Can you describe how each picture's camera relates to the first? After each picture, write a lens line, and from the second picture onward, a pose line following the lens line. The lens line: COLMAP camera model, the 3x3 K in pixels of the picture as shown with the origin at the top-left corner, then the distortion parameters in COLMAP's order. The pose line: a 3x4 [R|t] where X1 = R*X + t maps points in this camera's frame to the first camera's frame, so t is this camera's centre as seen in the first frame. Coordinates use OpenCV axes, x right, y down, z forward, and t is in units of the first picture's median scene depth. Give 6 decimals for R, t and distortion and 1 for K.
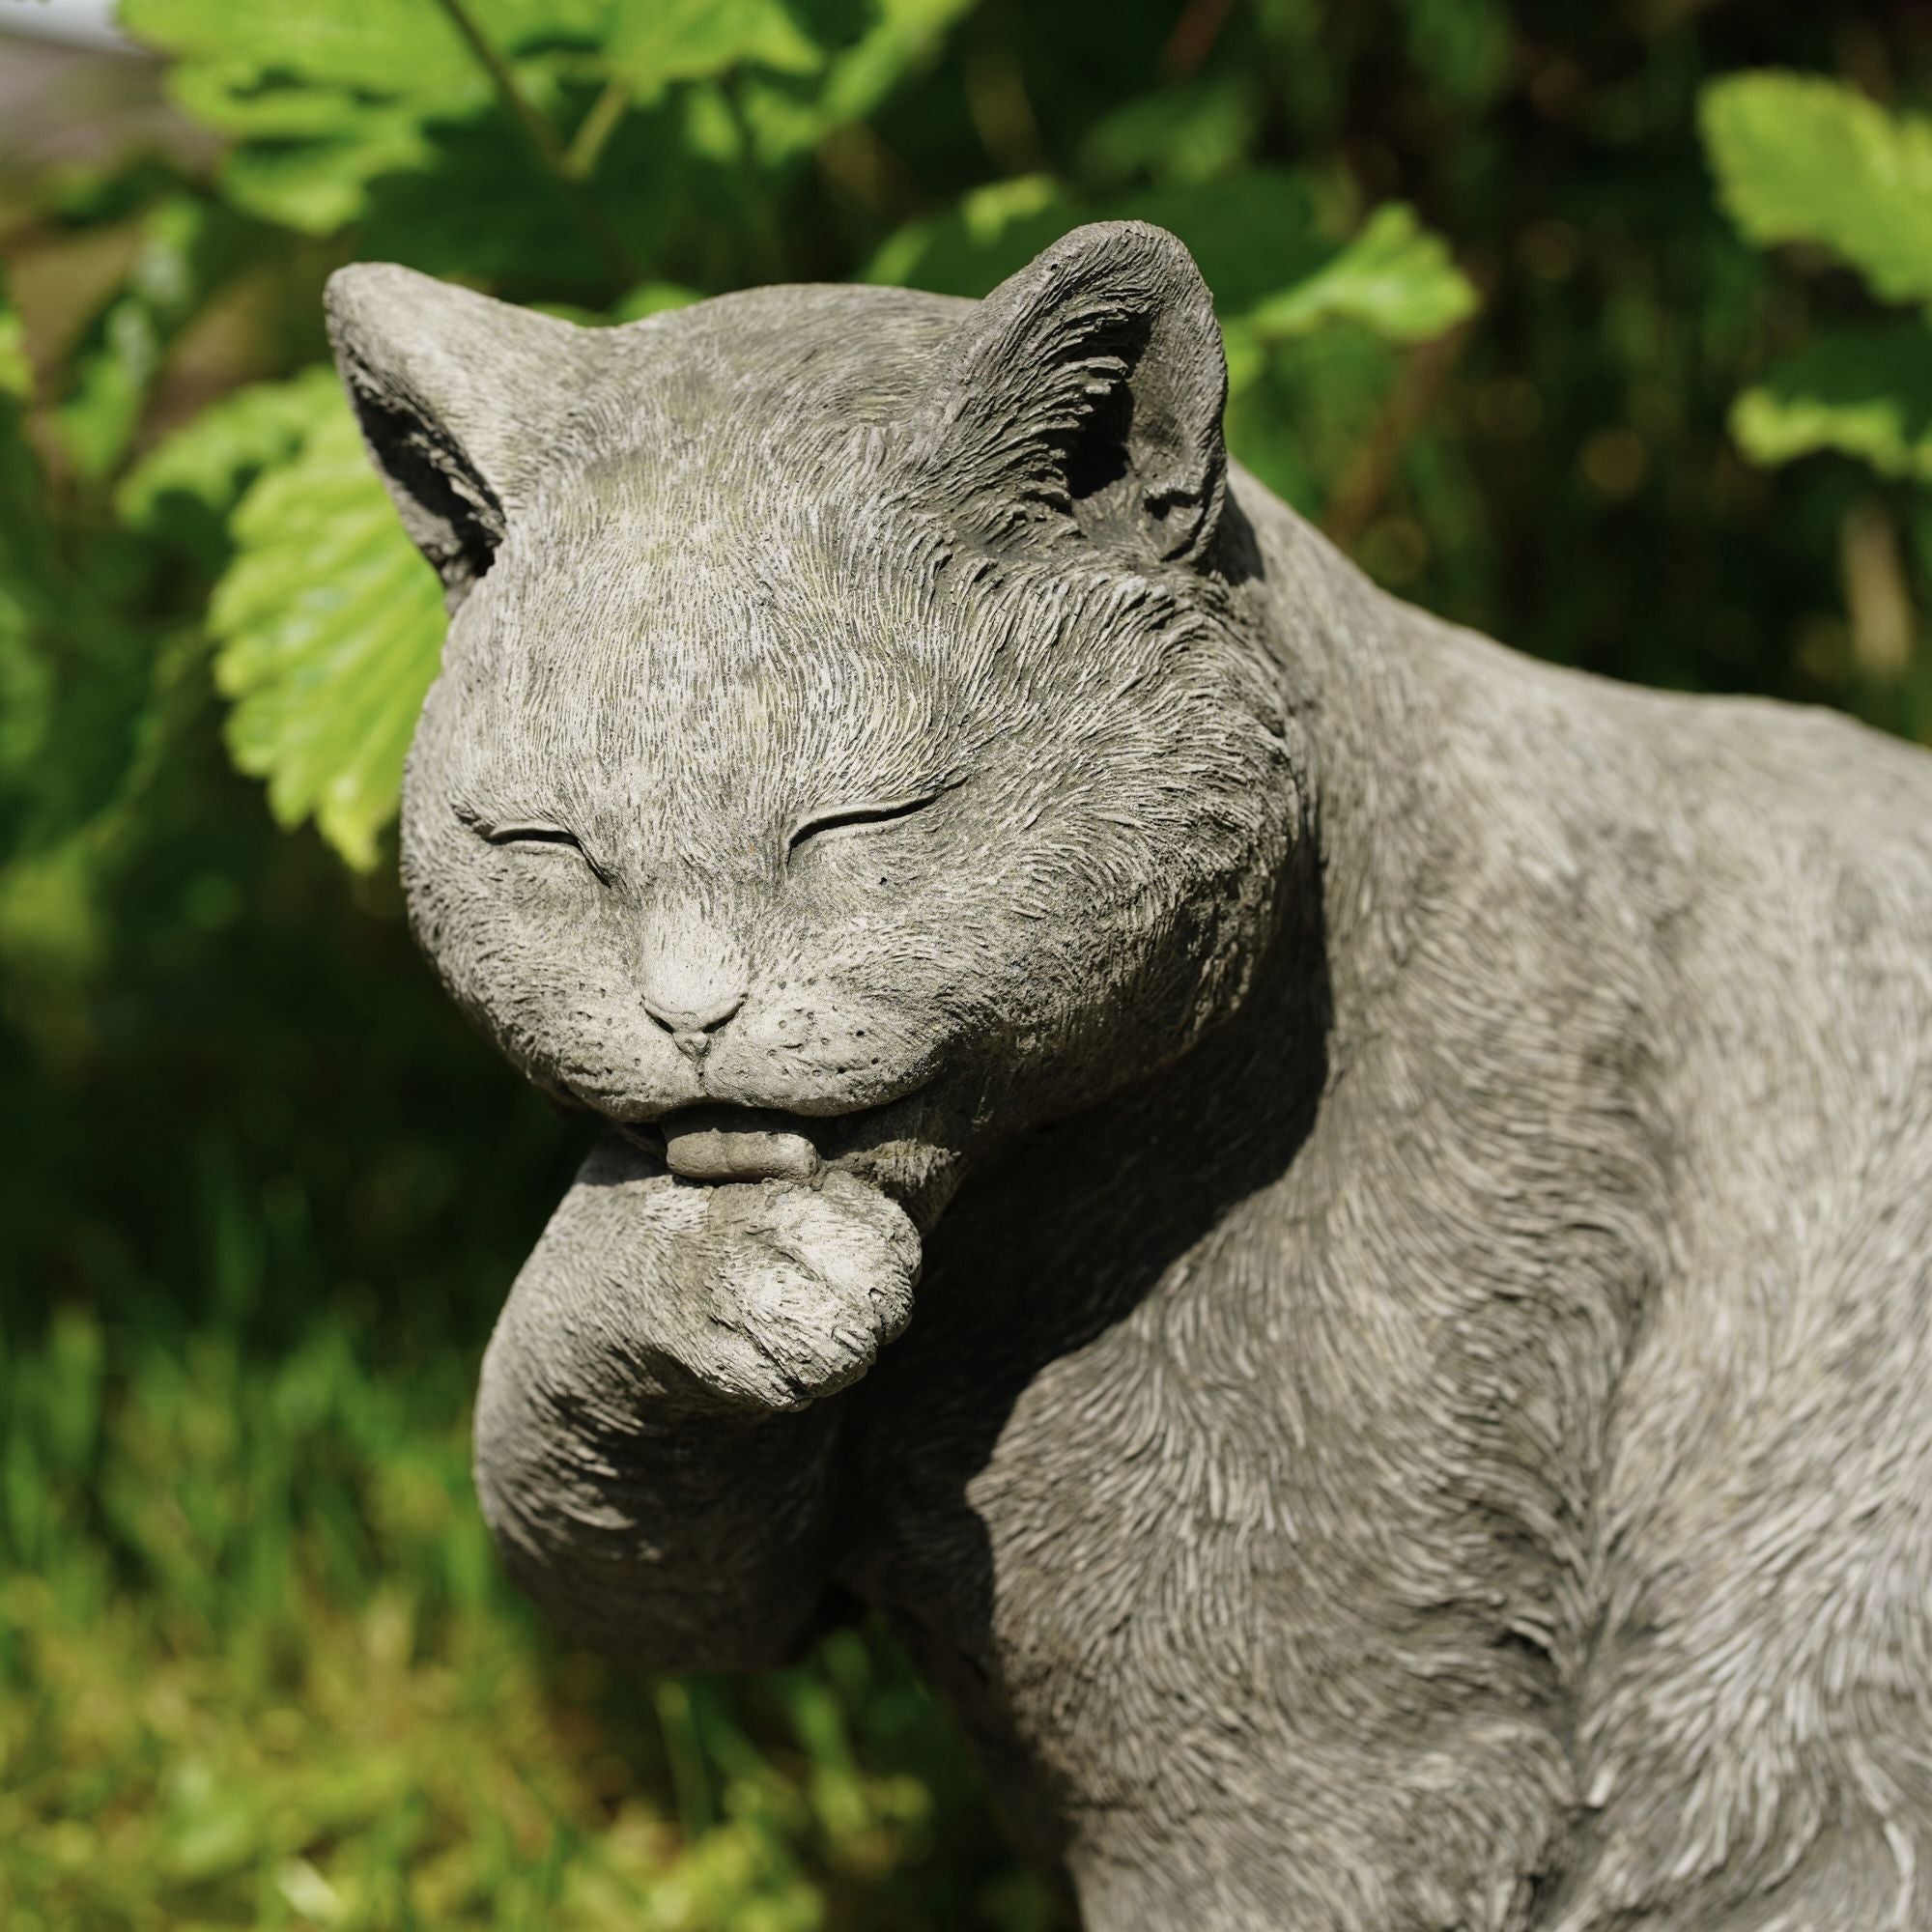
lens RADIAL K [[13553.3, 0, 966.0], [0, 13553.3, 966.0], [0, 0, 1]] dist [0.951211, -1.912648]
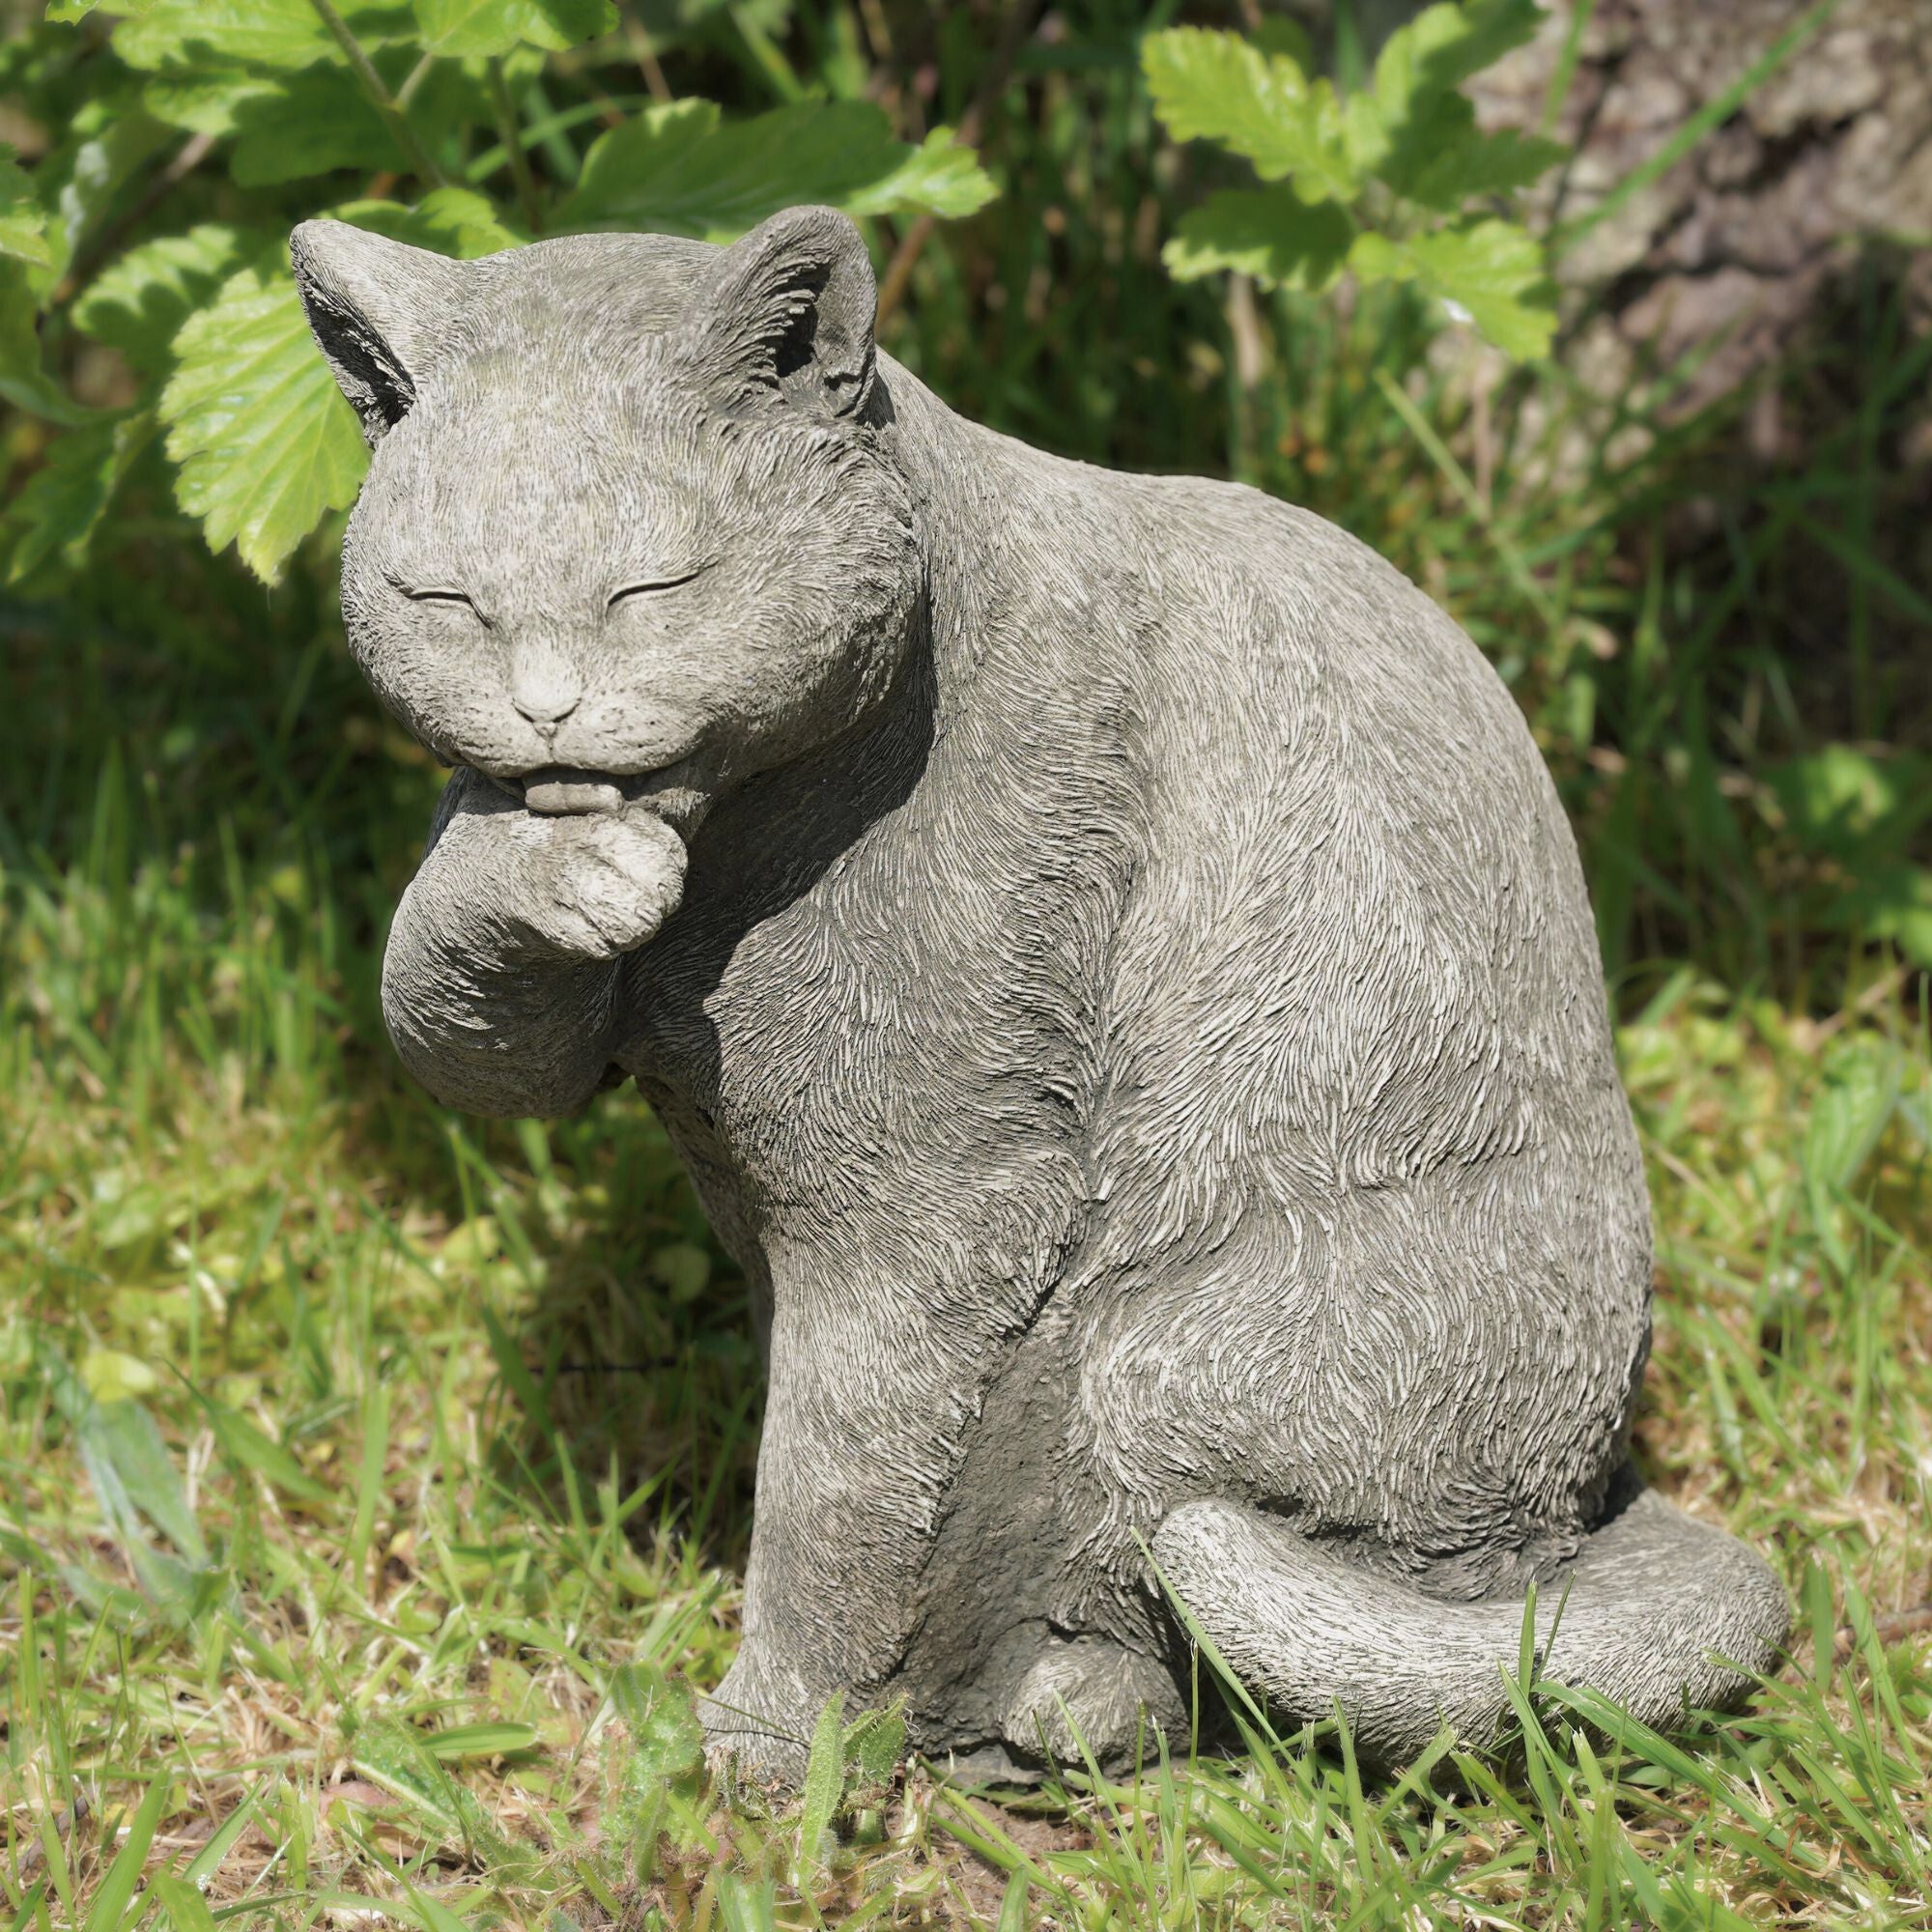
lens RADIAL K [[13553.3, 0, 966.0], [0, 13553.3, 966.0], [0, 0, 1]] dist [0.951211, -1.912648]
pose [[0.998376, -0.005213, 0.056730, -0.058771], [0.002451, 0.998813, 0.048650, -0.041896], [-0.056917, -0.048432, 0.997203, -0.561150]]
